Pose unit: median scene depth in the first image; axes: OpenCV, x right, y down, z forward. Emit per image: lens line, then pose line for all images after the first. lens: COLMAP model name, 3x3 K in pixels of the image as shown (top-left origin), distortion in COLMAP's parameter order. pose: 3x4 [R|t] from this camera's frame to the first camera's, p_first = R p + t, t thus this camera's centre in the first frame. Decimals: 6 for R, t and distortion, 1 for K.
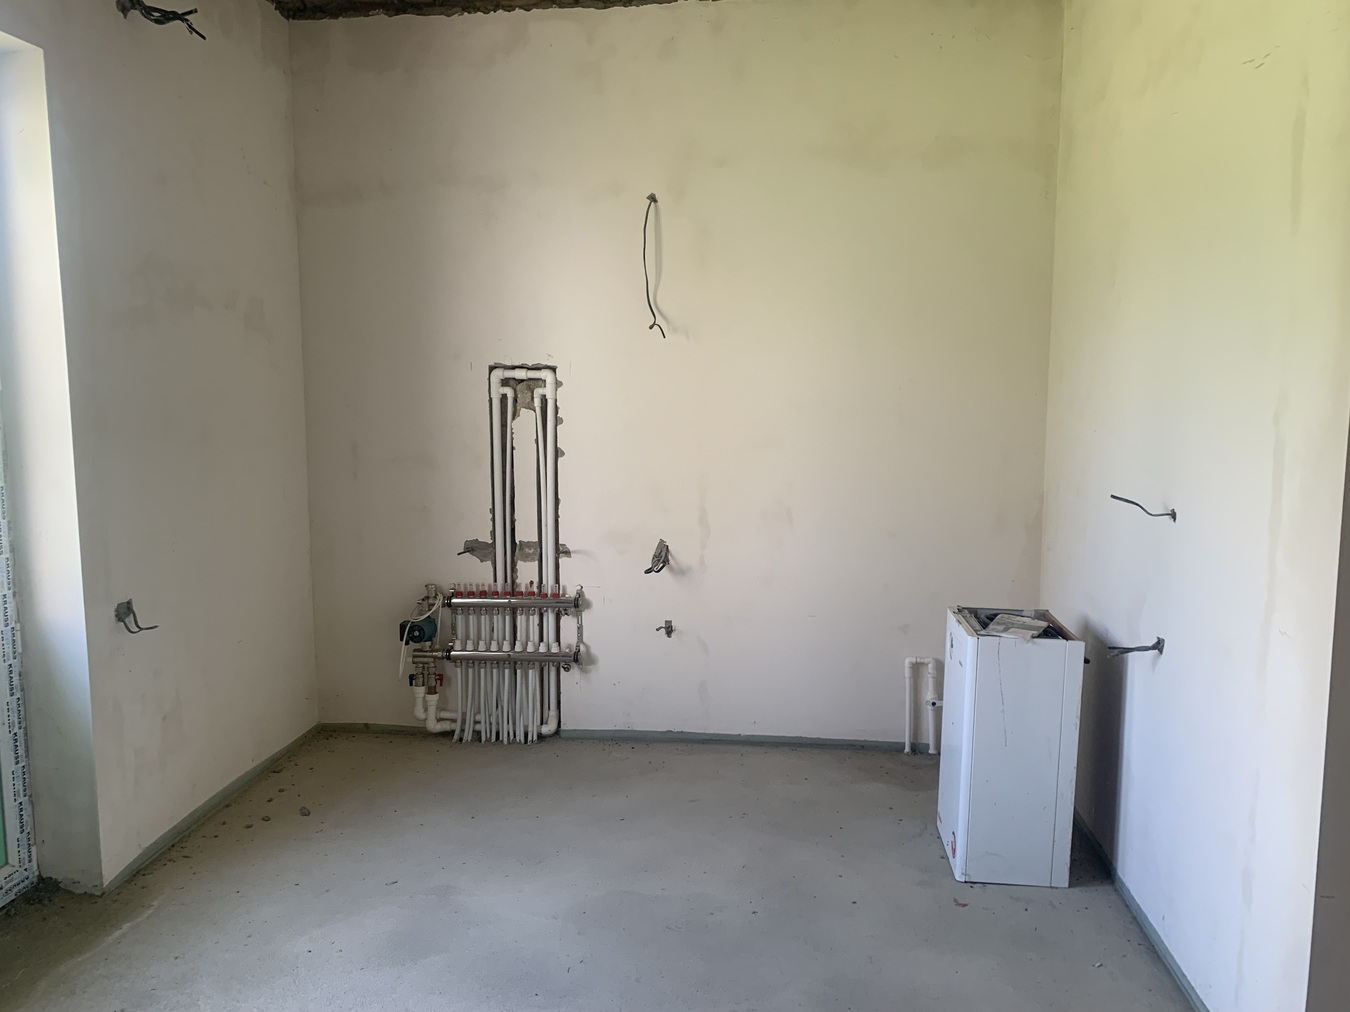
lens RADIAL K [[1044.4, 0, 712.7], [0, 1044.4, 496.5], [0, 0, 1]] dist [0.033833, -0.036931]
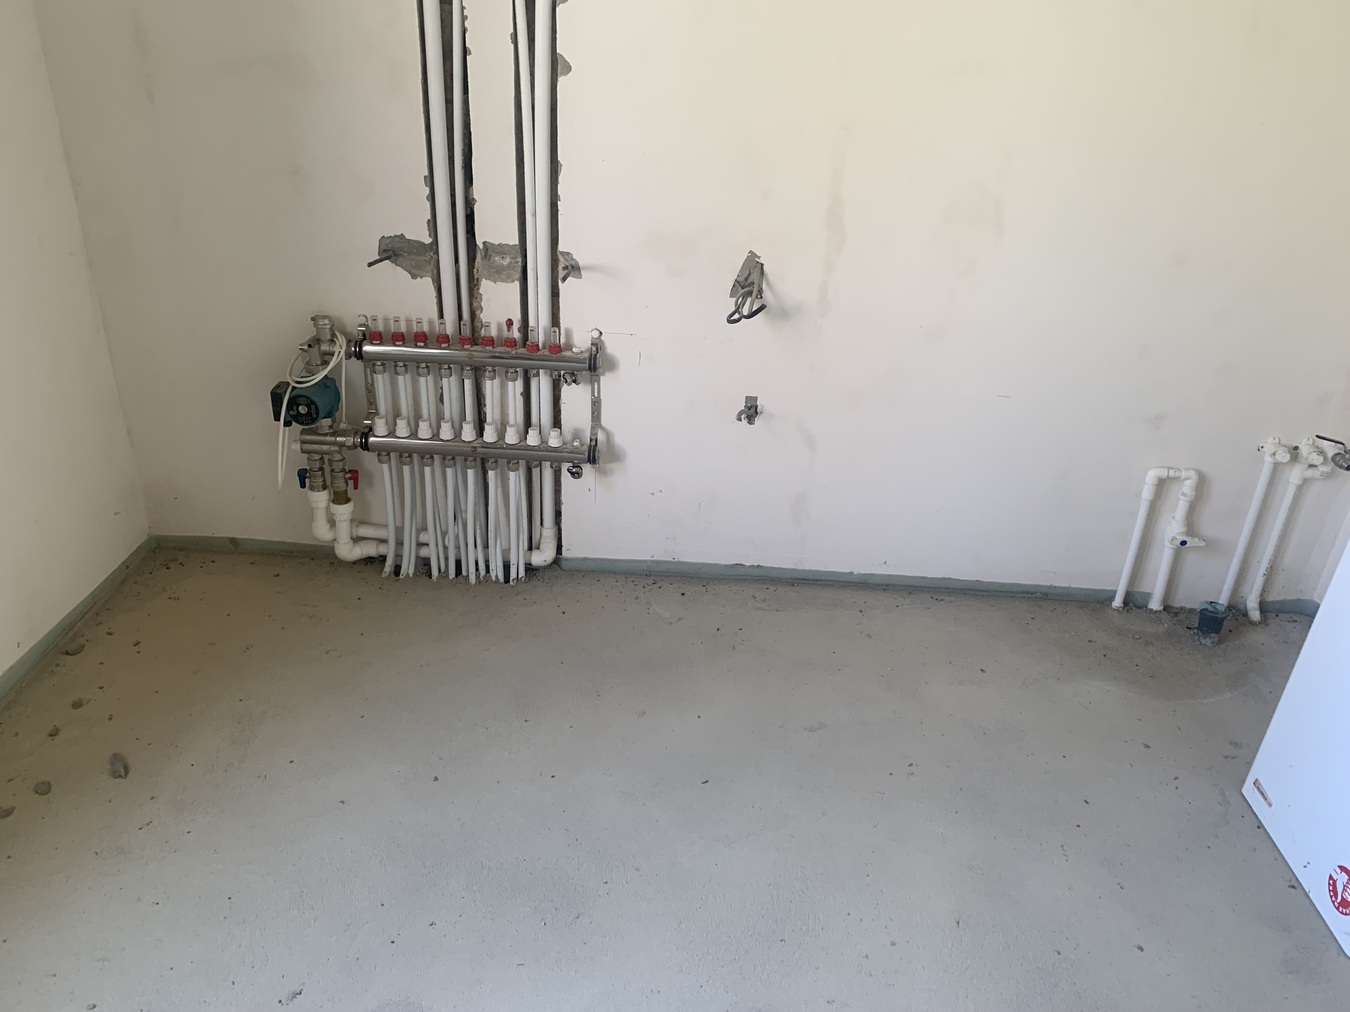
lens RADIAL K [[1044.4, 0, 710.4], [0, 1044.4, 518.7], [0, 0, 1]] dist [0.033833, -0.036931]
pose [[0.996849, 0.015383, 0.077819, -0.109486], [-0.042514, 0.931832, 0.360390, -0.023870], [-0.066970, -0.362563, 0.929550, 0.445417]]
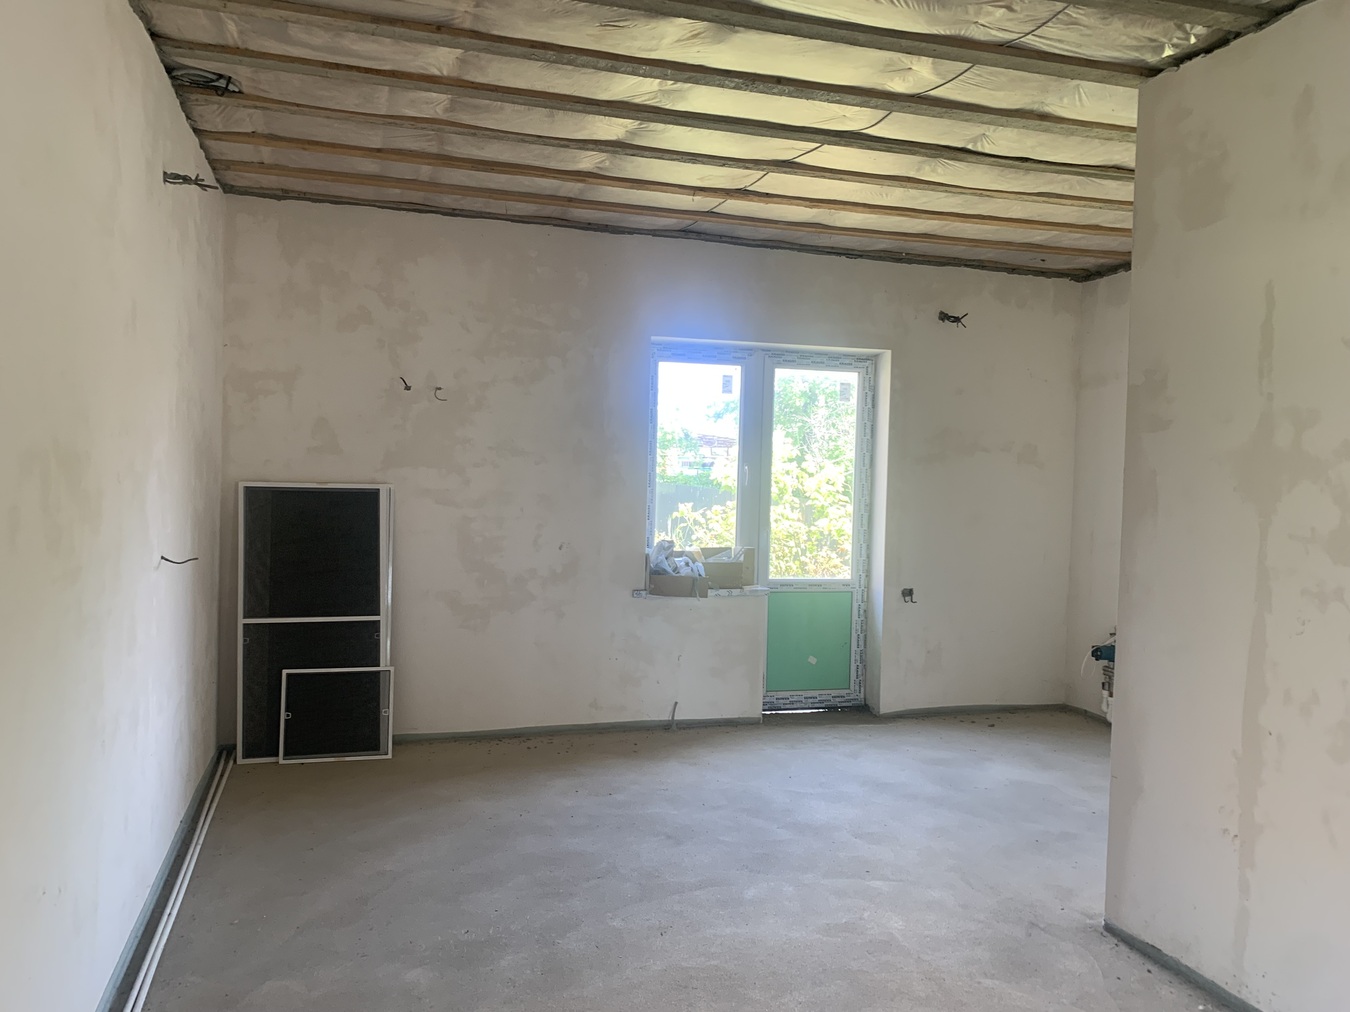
lens RADIAL K [[1044.4, 0, 663.3], [0, 1044.4, 509.6], [0, 0, 1]] dist [0.033833, -0.036931]
pose [[0.382465, 0.046201, -0.922814, 0.903188], [-0.134230, 0.990932, -0.006021, 0.014123], [0.914168, 0.126172, 0.385199, -0.230500]]
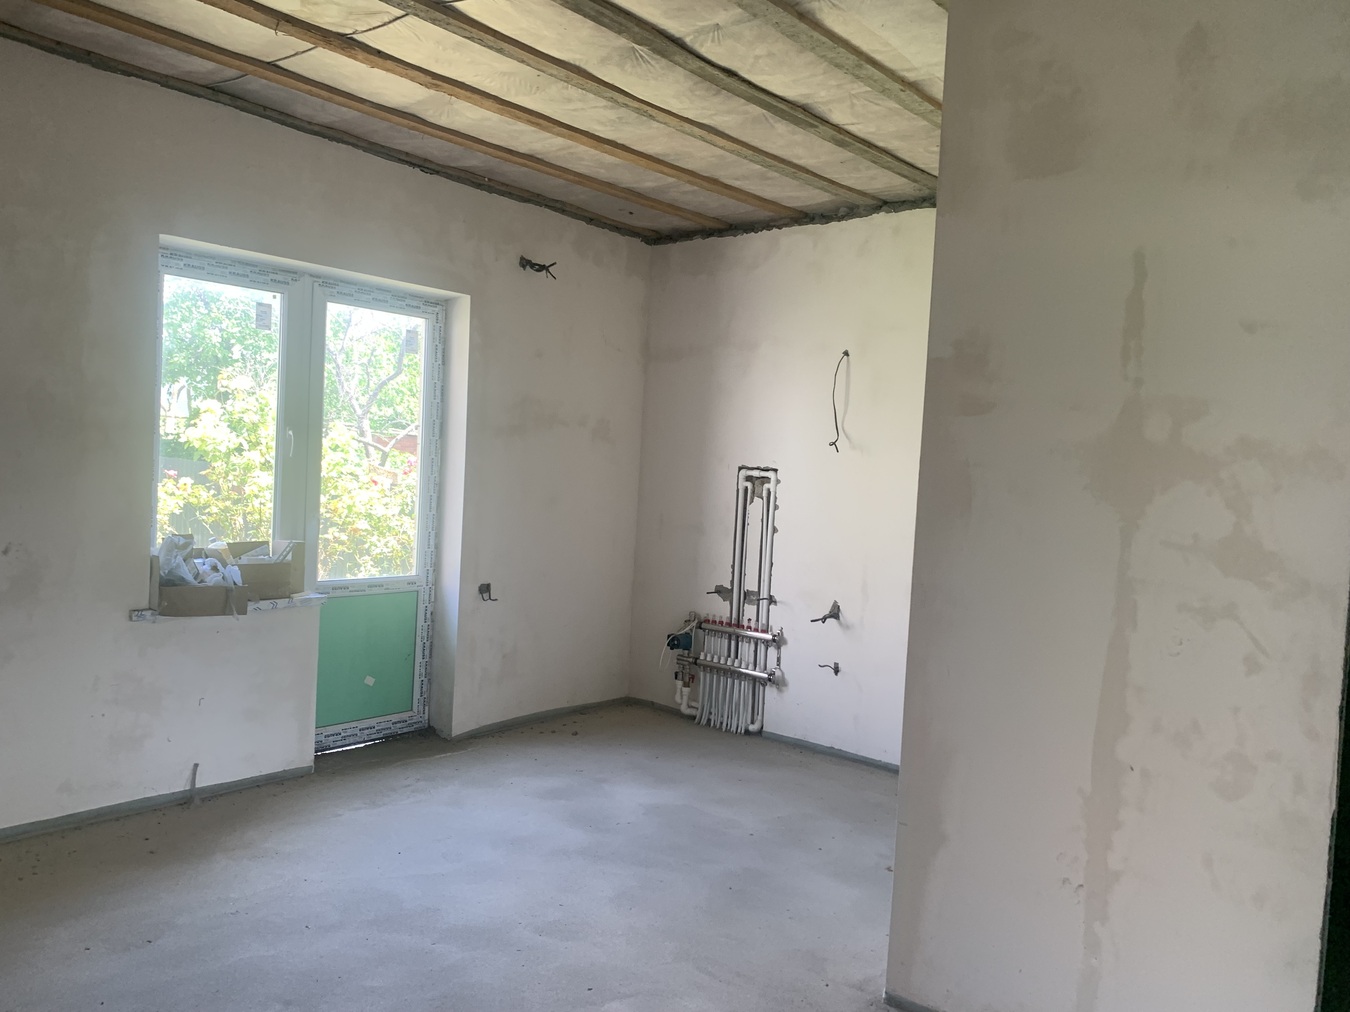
lens RADIAL K [[1044.4, 0, 678.7], [0, 1044.4, 512.2], [0, 0, 1]] dist [0.033833, -0.036931]
pose [[0.827114, 0.073254, -0.557241, 0.525793], [-0.119223, 0.991774, -0.046585, 0.015392], [0.549244, 0.104967, 0.829043, -0.241183]]
